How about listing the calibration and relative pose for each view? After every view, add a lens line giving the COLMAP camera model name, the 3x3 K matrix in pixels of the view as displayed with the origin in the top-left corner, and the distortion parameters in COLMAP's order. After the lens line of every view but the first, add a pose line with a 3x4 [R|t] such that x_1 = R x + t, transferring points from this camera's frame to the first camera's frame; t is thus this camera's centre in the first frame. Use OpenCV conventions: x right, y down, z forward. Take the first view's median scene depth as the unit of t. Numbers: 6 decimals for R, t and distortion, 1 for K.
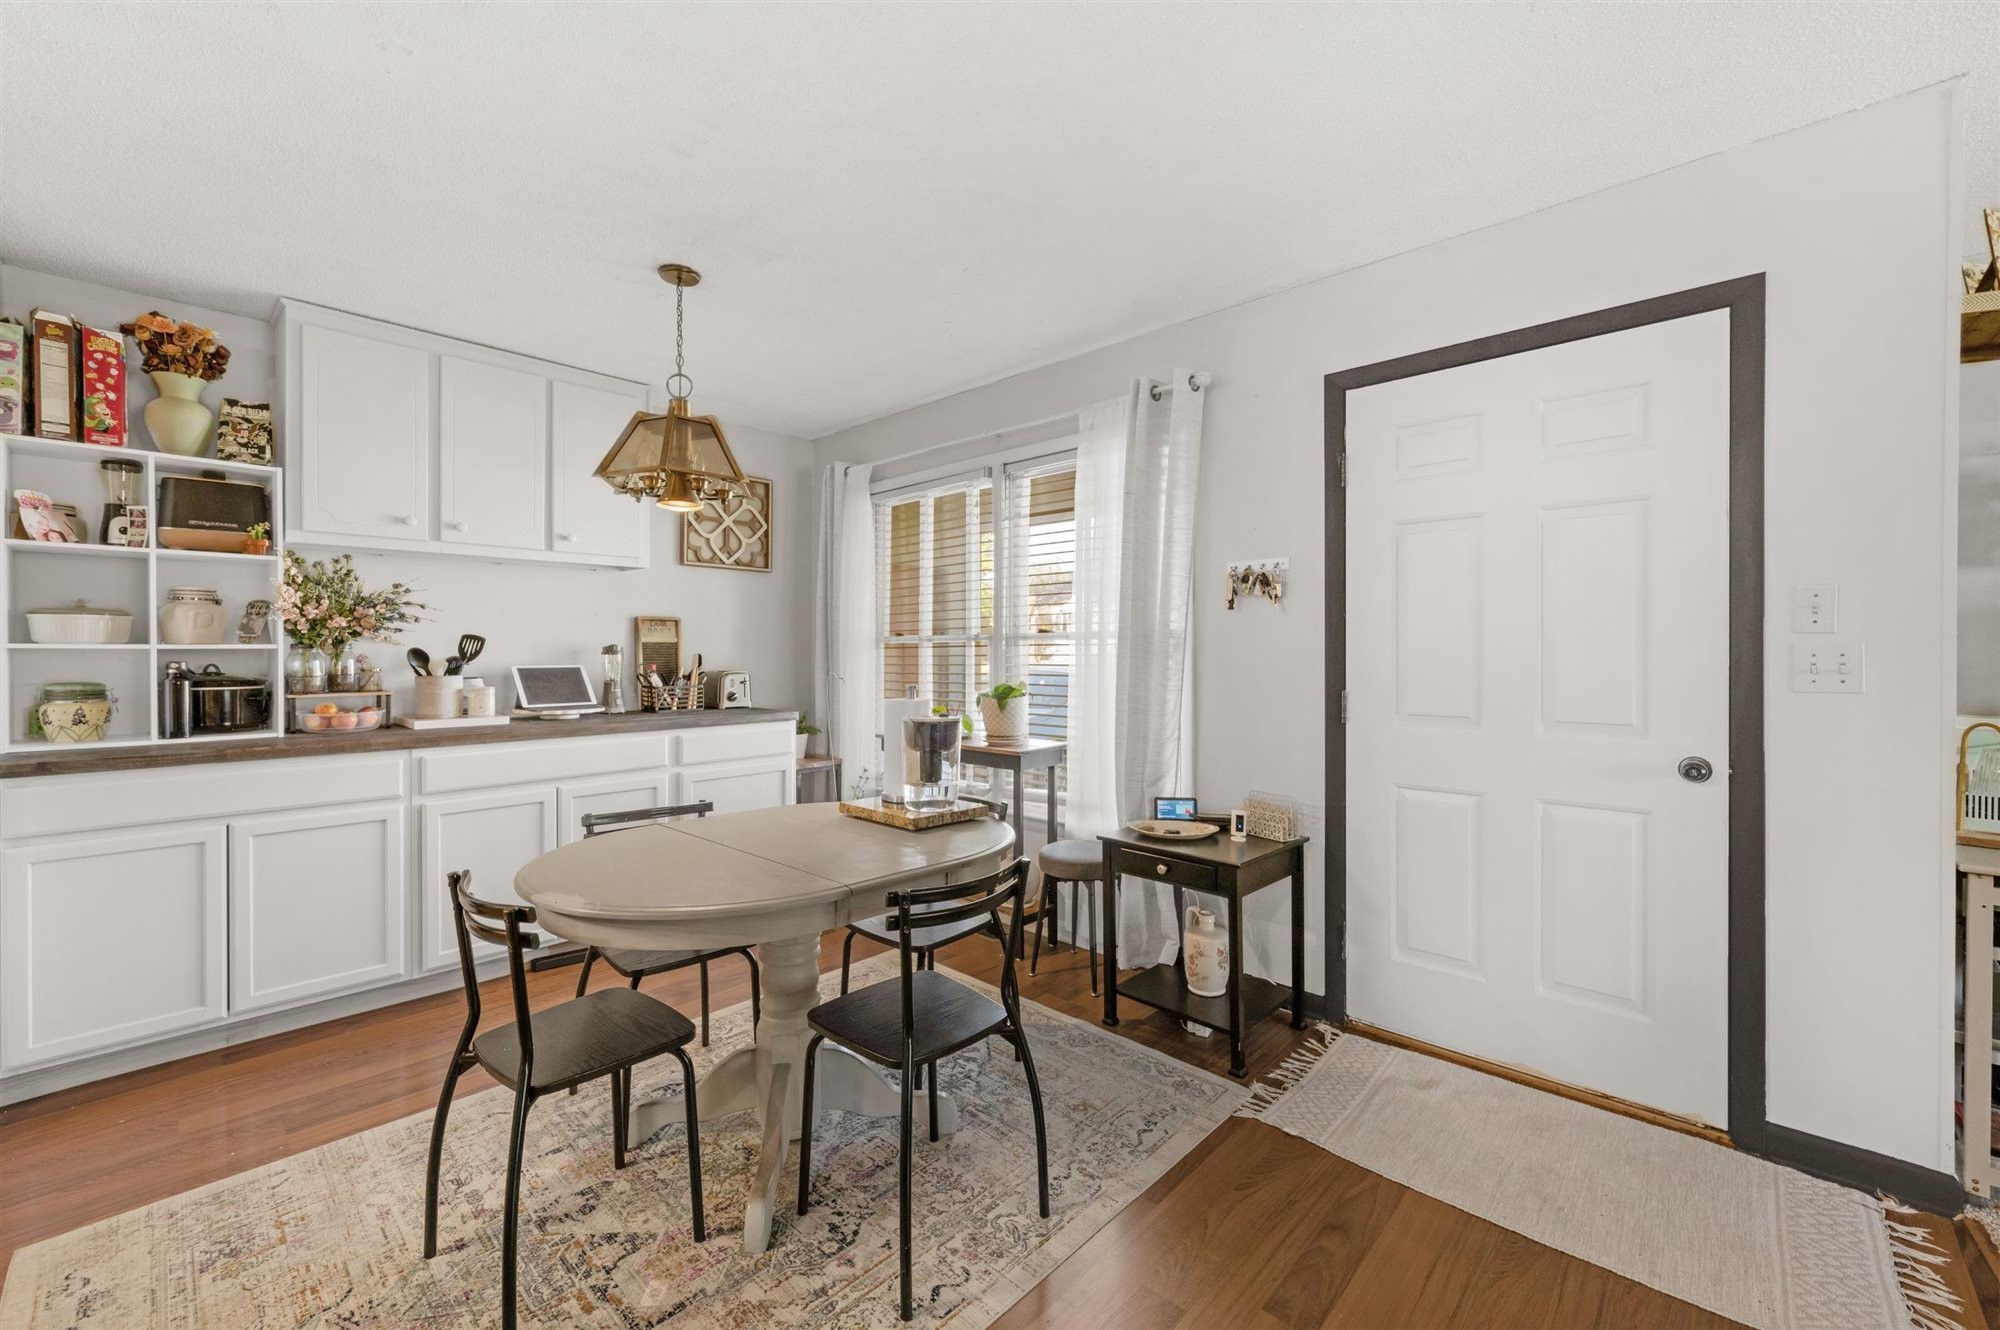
lens RADIAL K [[791.0, 0, 1000.0], [0, 791.0, 665.0], [0, 0, 1]] dist [-0.000223, 0.000029]
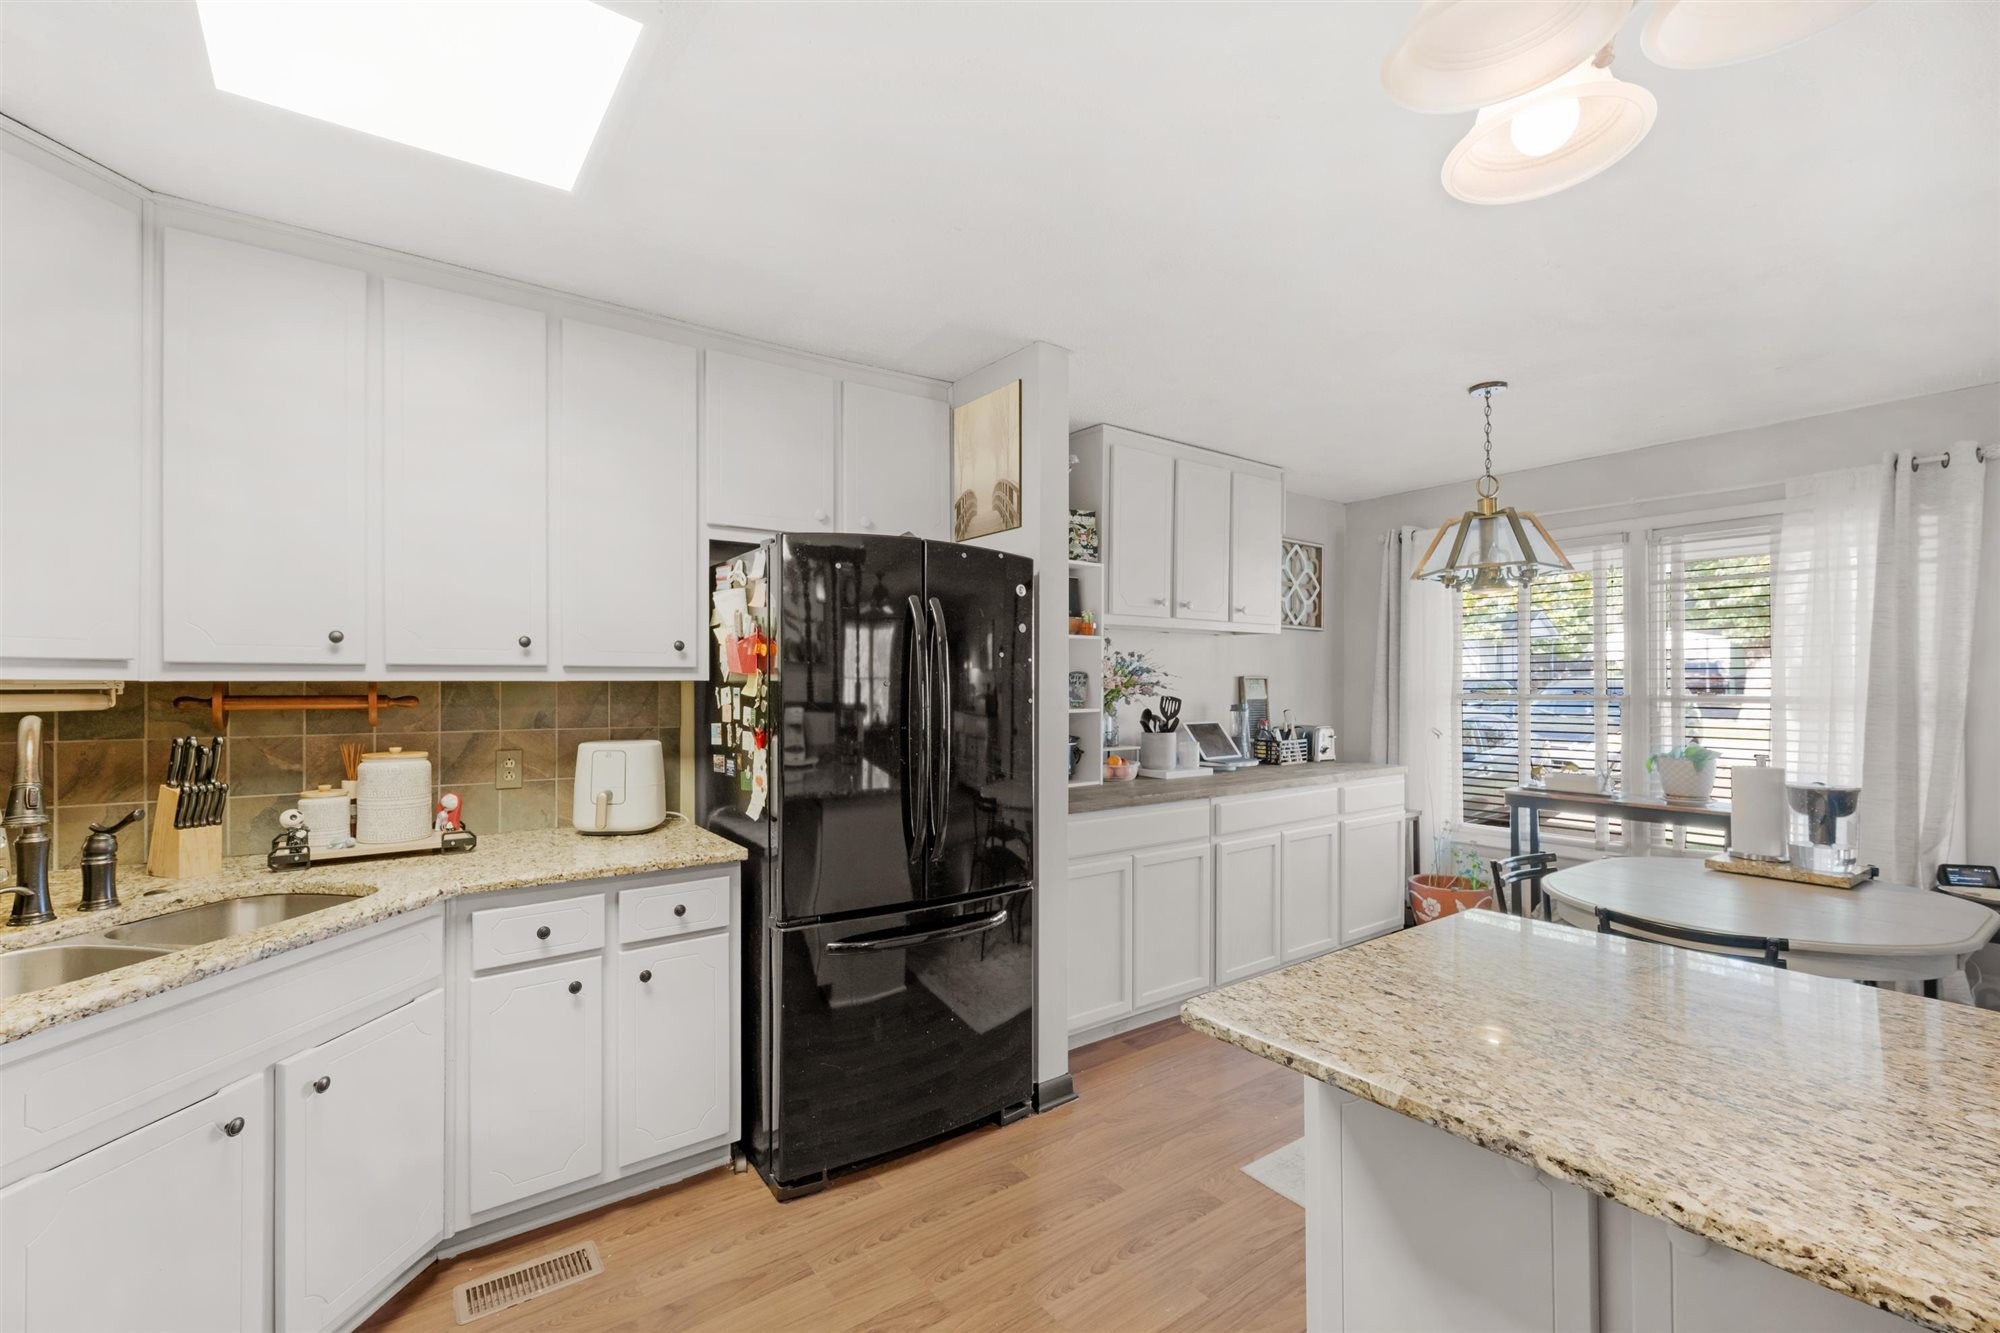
lens RADIAL K [[833.5, 0, 997.1], [0, 833.5, 687.7], [0, 0, 1]] dist [0.000973, -0.000373]
pose [[0.980580, 0.005689, -0.196036, -0.710571], [-0.008158, 0.999897, -0.011789, -0.035637], [0.195949, 0.013159, 0.980526, -0.255699]]
